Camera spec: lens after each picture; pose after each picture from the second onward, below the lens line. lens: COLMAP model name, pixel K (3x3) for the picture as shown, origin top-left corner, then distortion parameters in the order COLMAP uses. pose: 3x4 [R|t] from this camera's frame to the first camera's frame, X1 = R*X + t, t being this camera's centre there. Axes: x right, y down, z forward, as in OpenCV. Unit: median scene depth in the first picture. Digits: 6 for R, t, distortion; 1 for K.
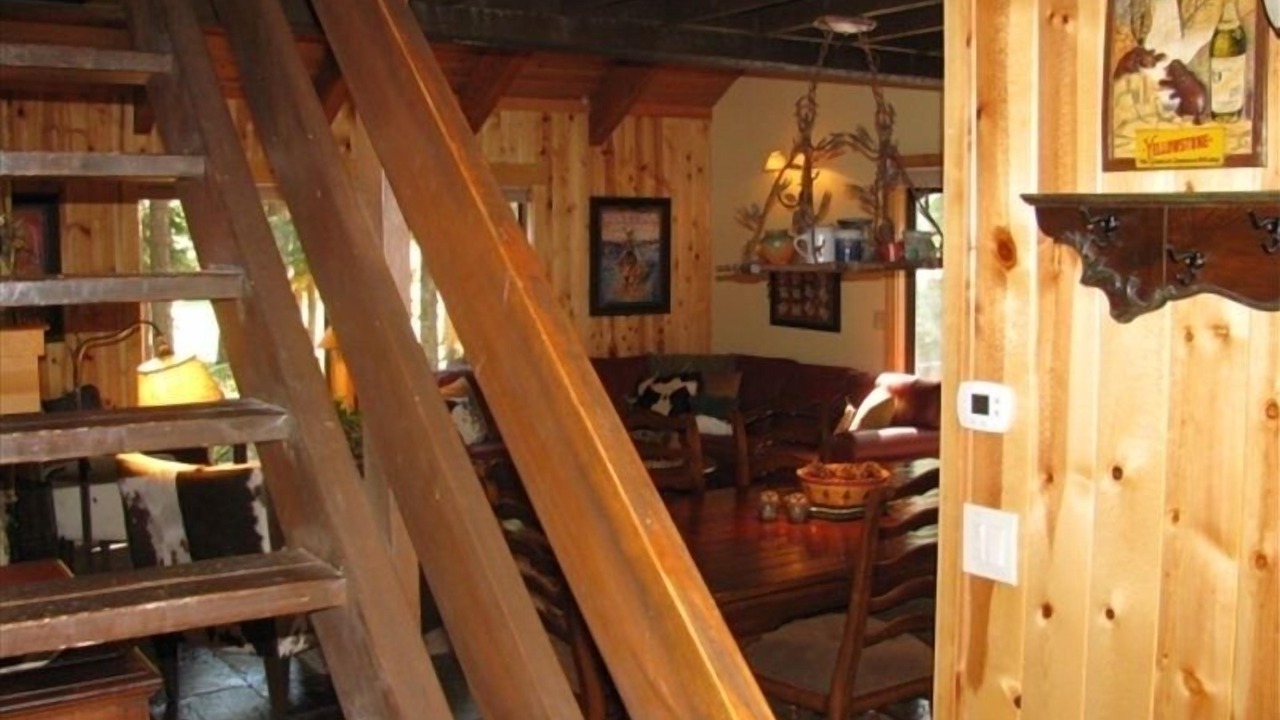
lens RADIAL K [[1294.1, 0, 640.0], [0, 1294.1, 360.0], [0, 0, 1]] dist [-0.183161, 0.117644]
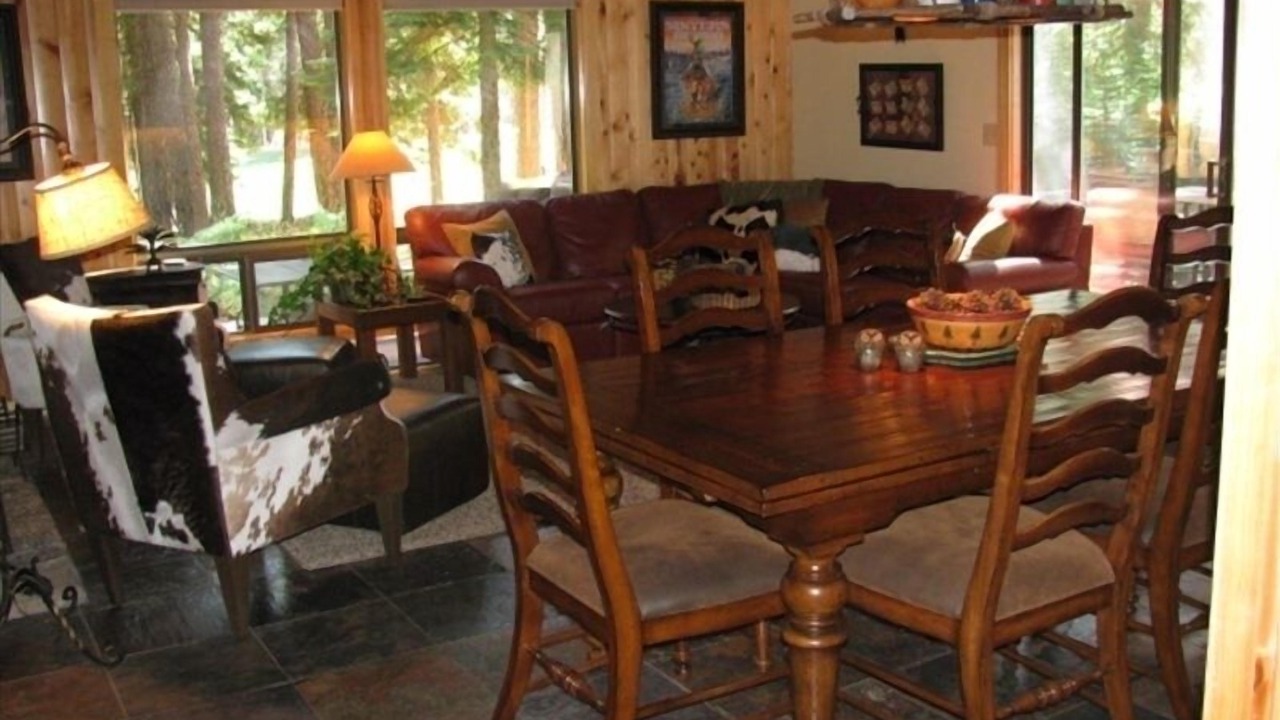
lens RADIAL K [[1294.2, 0, 652.8], [0, 1294.2, 359.2], [0, 0, 1]] dist [-0.171278, 0.019357]
pose [[0.998300, -0.013496, -0.056704, 0.010295], [0.019776, 0.993547, 0.111680, 0.019739], [0.054831, -0.112612, 0.992125, 0.150769]]
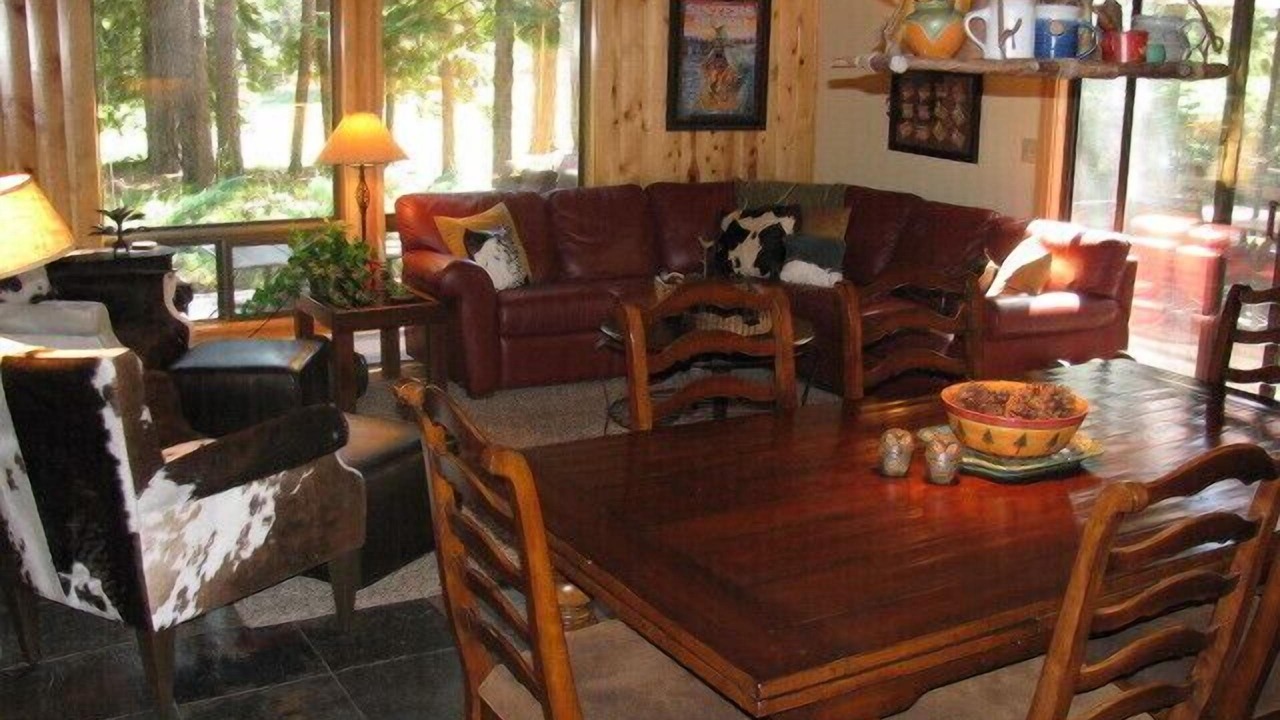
lens RADIAL K [[1294.1, 0, 640.0], [0, 1294.1, 360.0], [0, 0, 1]] dist [-0.183161, 0.117644]
pose [[0.996498, 0.043604, -0.071343, 0.010710], [-0.032892, 0.988889, 0.144969, -0.009607], [0.076872, -0.142115, 0.986861, 0.217302]]
